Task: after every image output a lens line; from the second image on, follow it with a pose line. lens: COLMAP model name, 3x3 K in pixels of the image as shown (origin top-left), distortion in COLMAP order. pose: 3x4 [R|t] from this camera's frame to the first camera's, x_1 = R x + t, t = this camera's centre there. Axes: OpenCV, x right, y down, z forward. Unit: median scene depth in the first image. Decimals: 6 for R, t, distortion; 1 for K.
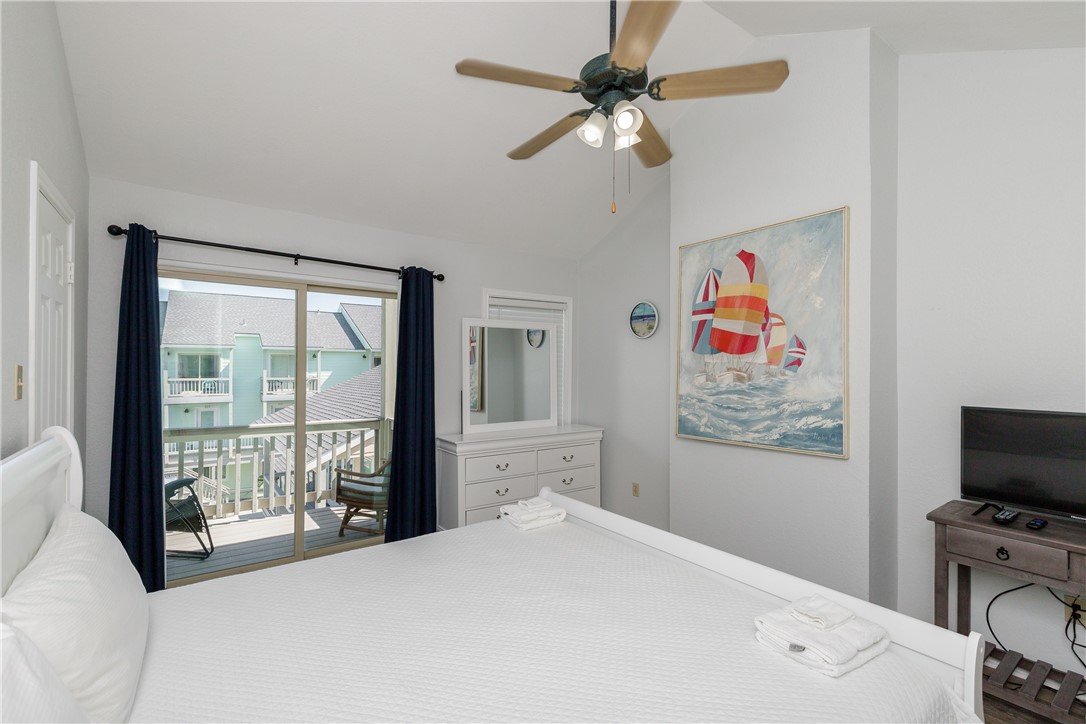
lens RADIAL K [[476.7, 0, 516.9], [0, 476.7, 359.0], [0, 0, 1]] dist [-0.002845, -0.000453]
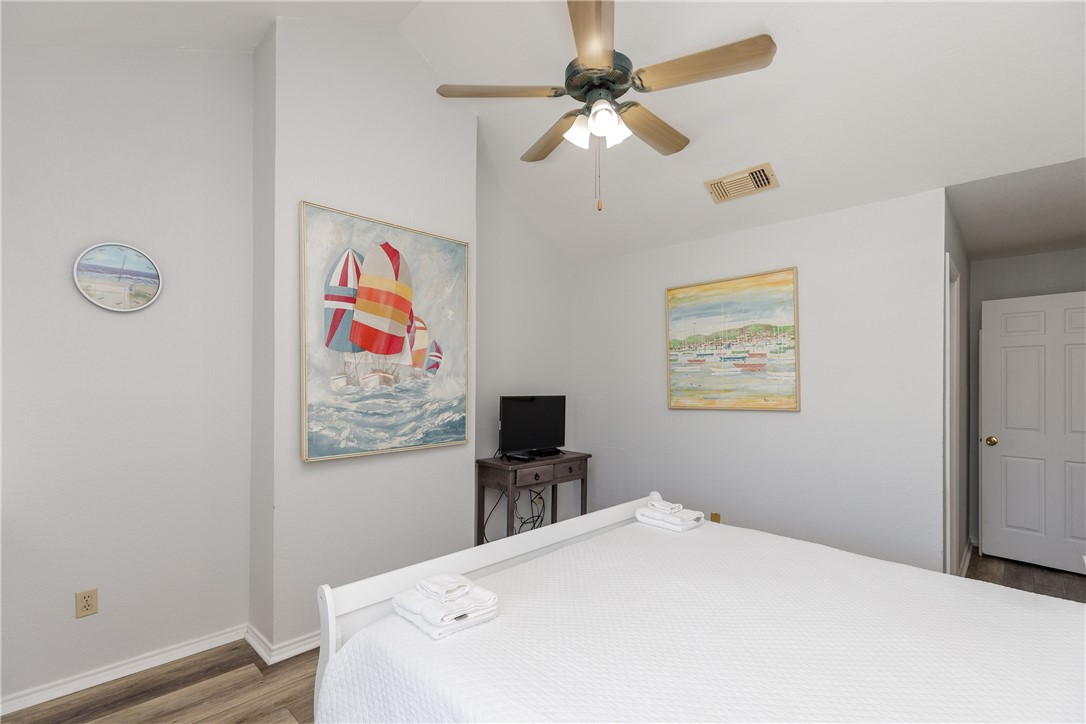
lens RADIAL K [[496.2, 0, 549.1], [0, 496.2, 377.1], [0, 0, 1]] dist [0.006337, 0.001948]
pose [[-0.205611, 0.006074, 0.978615, -0.563064], [-0.021323, 0.999716, -0.010685, 0.038717], [-0.978401, -0.023064, -0.205423, 0.929611]]
